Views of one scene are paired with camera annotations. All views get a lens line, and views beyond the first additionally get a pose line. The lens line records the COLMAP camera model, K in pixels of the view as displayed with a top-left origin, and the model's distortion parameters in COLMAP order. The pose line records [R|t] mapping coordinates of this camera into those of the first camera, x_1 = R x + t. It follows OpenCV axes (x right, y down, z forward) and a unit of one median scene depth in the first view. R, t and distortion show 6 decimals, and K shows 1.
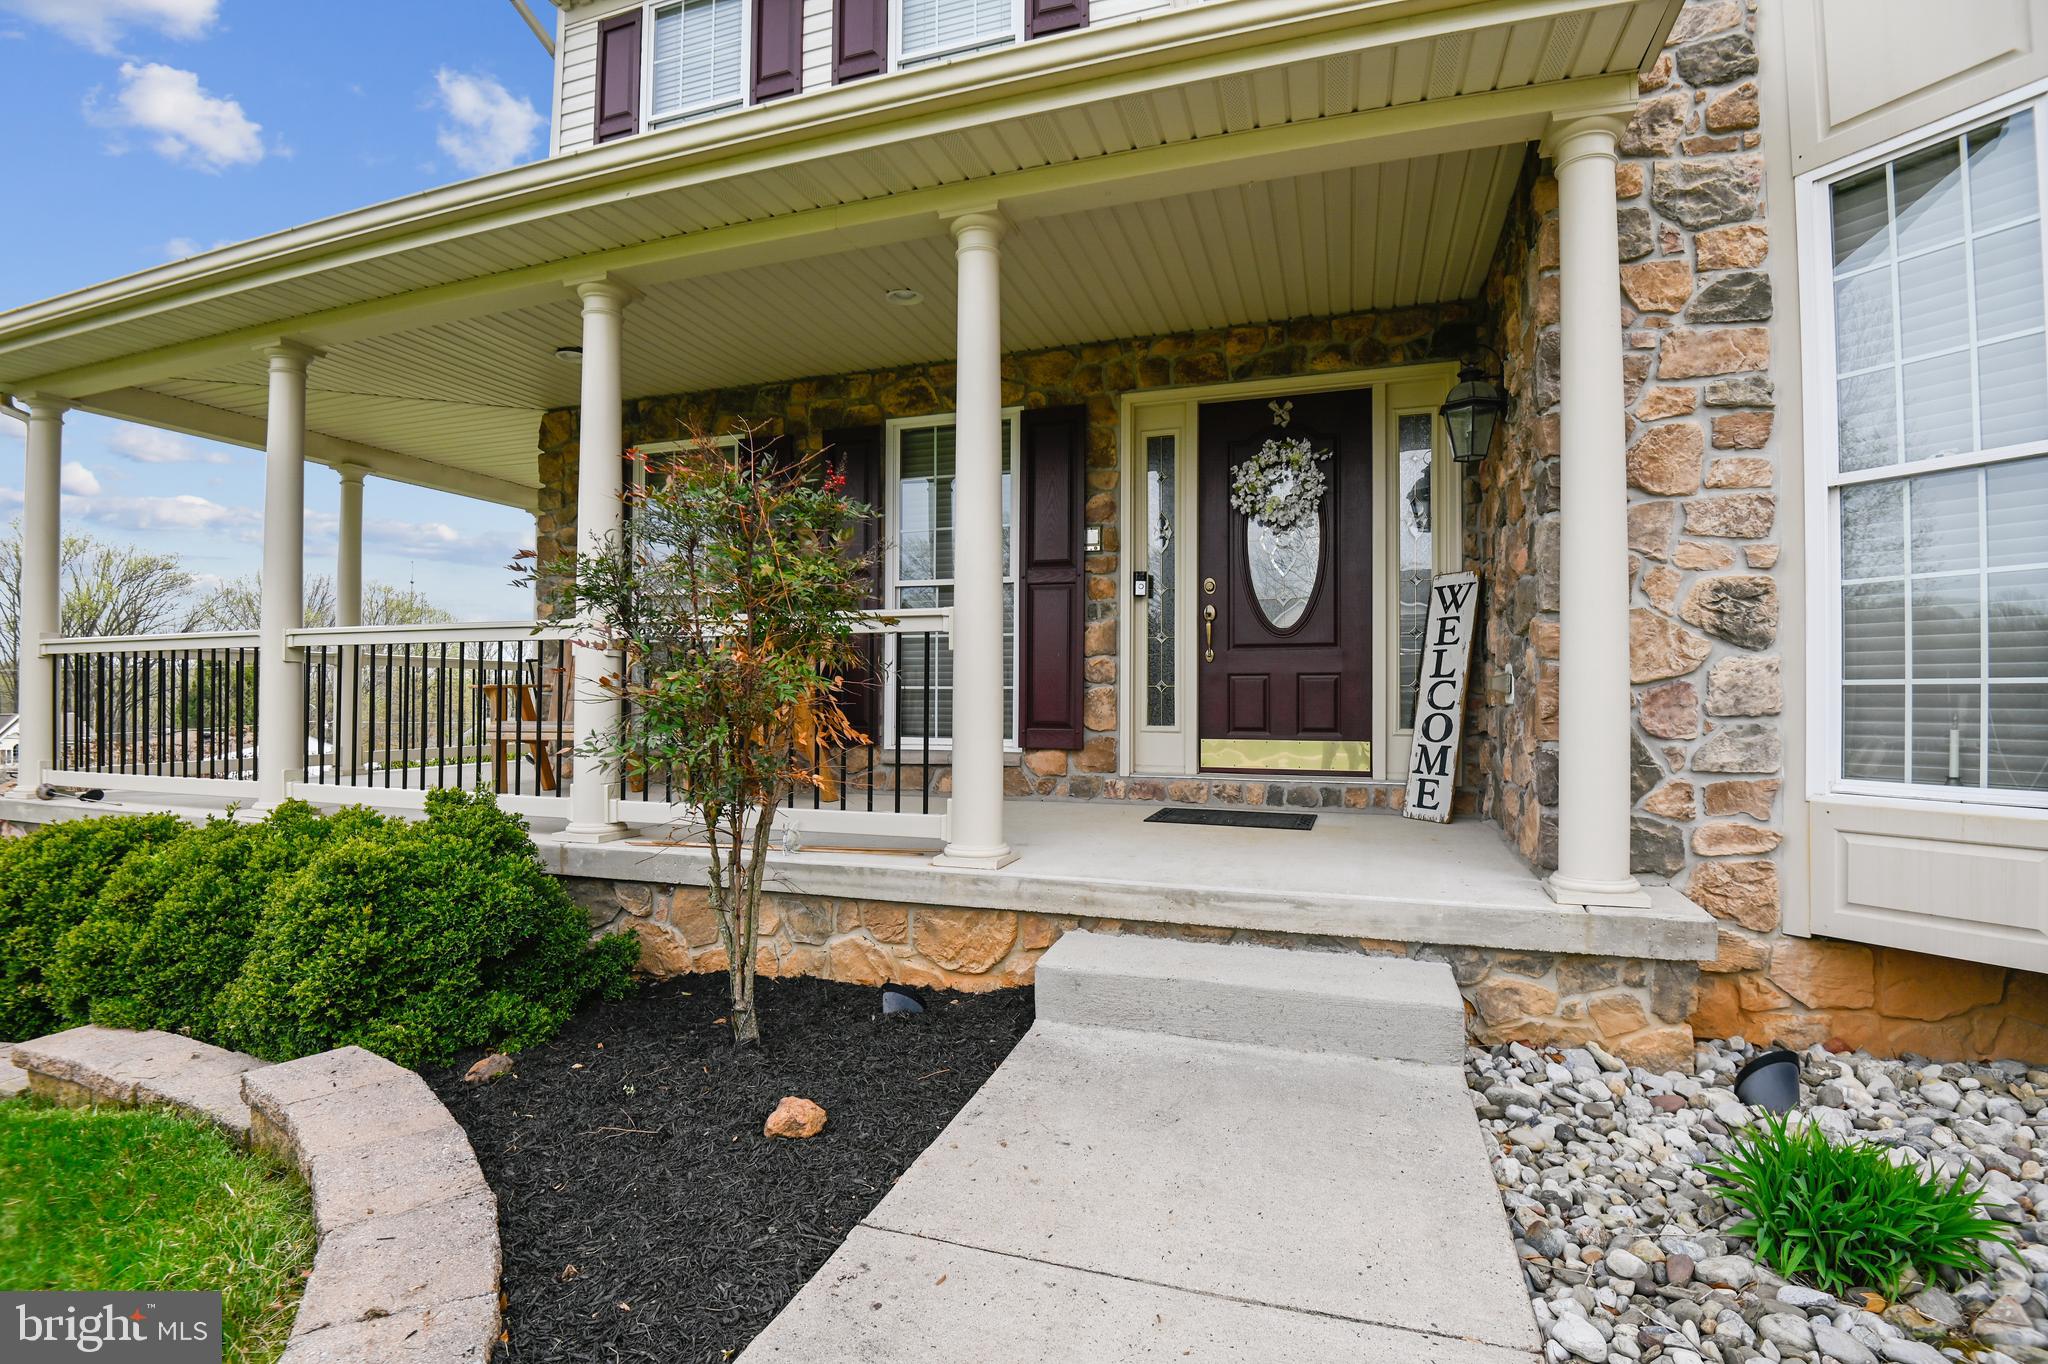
lens RADIAL K [[948.7, 0, 1025.8], [0, 948.7, 691.3], [0, 0, 1]] dist [-0.014655, -0.018834]
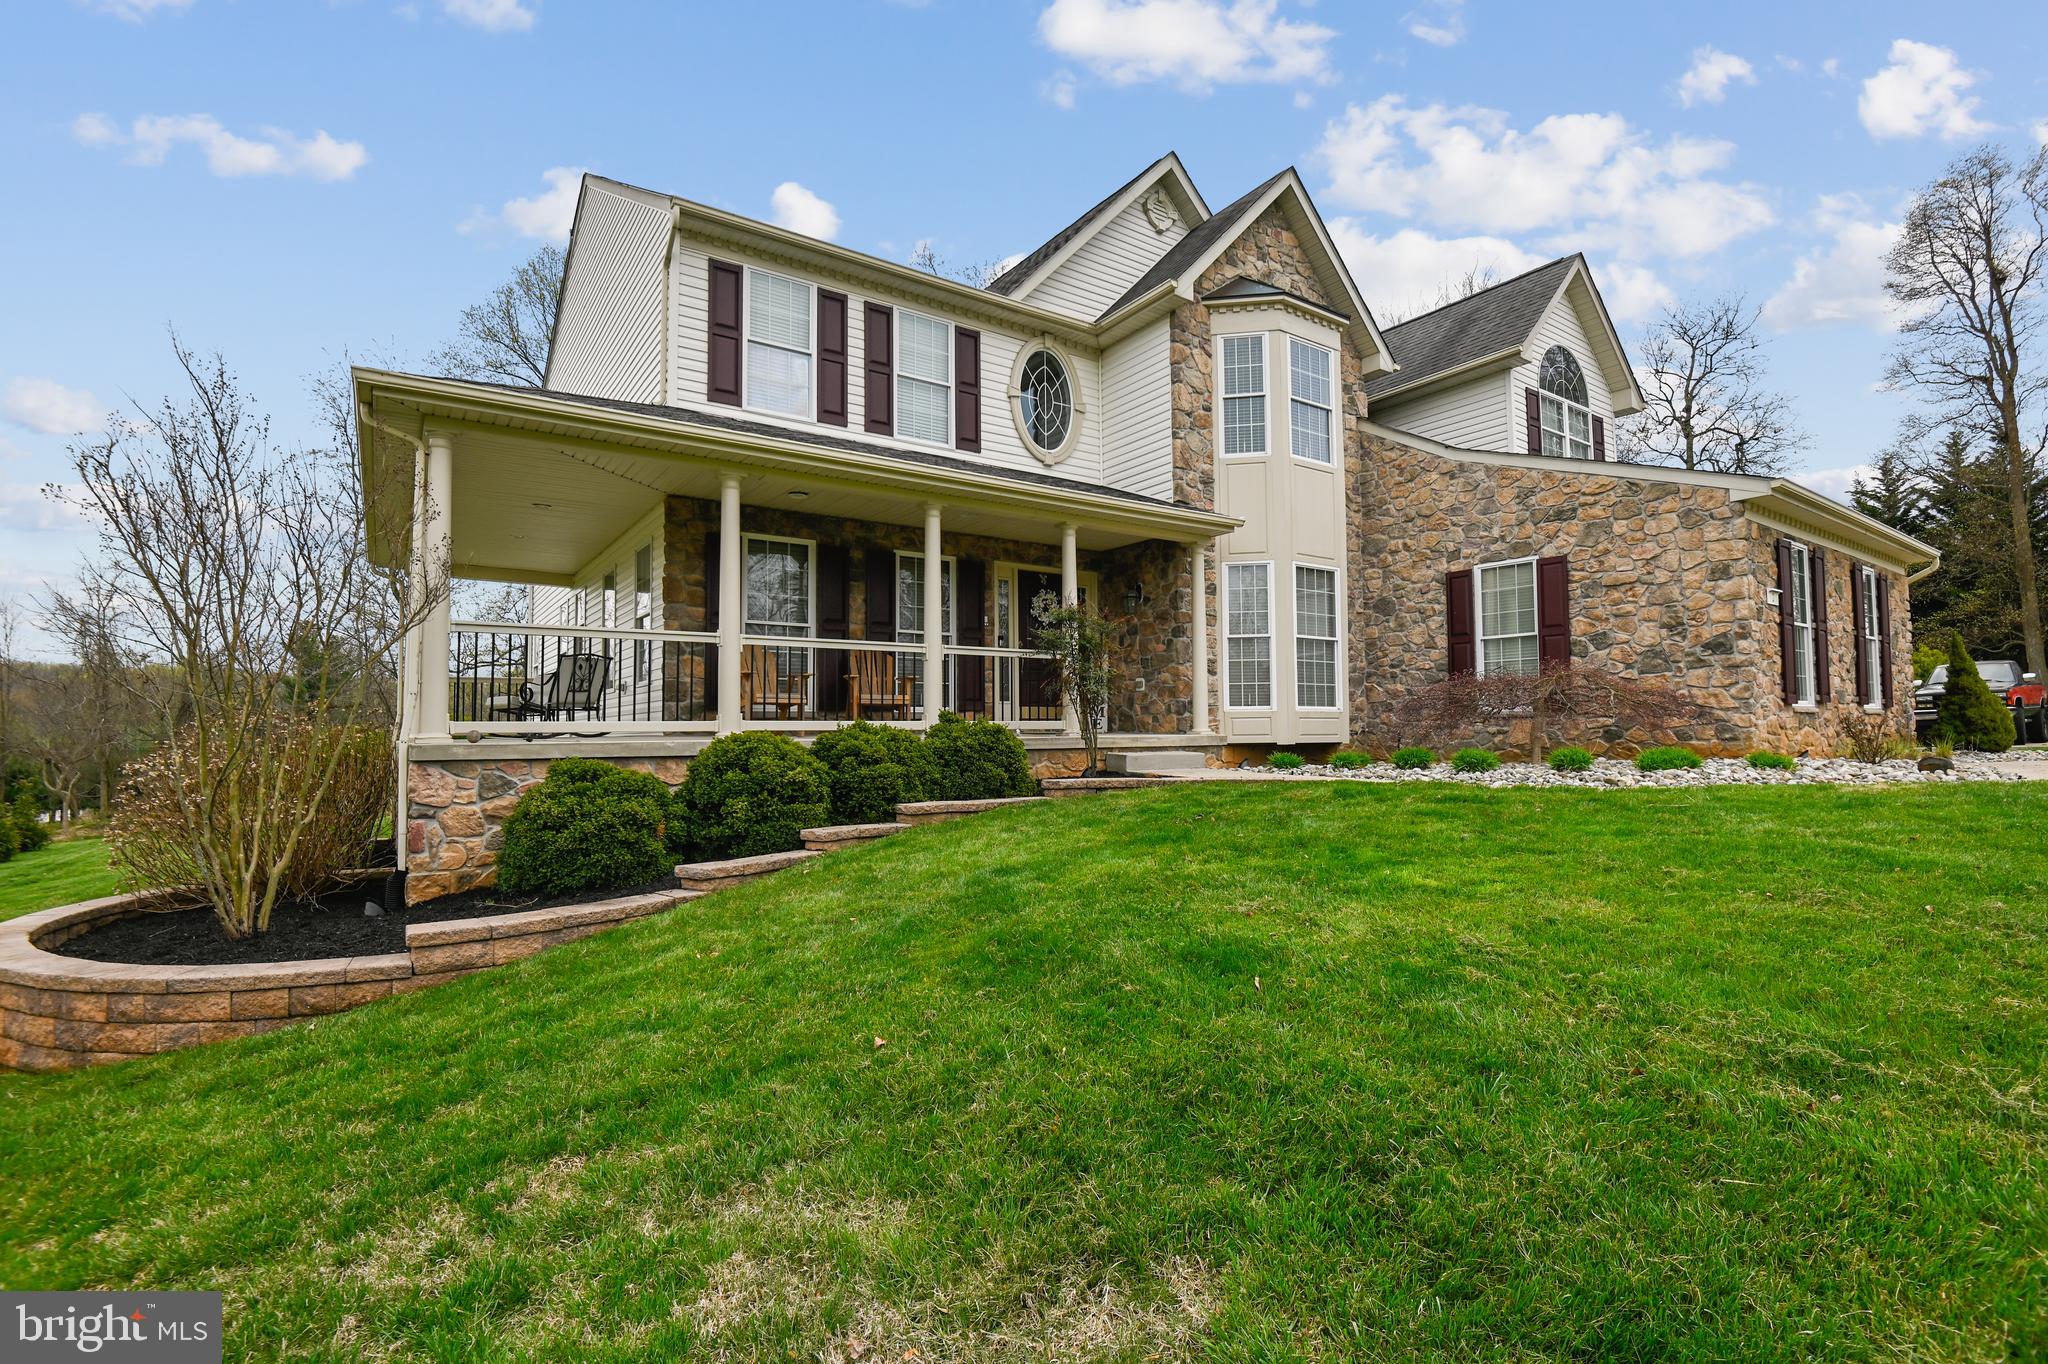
lens RADIAL K [[948.7, 0, 1025.8], [0, 948.7, 691.3], [0, 0, 1]] dist [-0.014655, -0.018834]
pose [[0.601420, 0.026641, 0.798489, -1.822468], [0.003060, 0.999360, -0.035648, 0.102683], [-0.798927, 0.023883, 0.600953, -0.505135]]
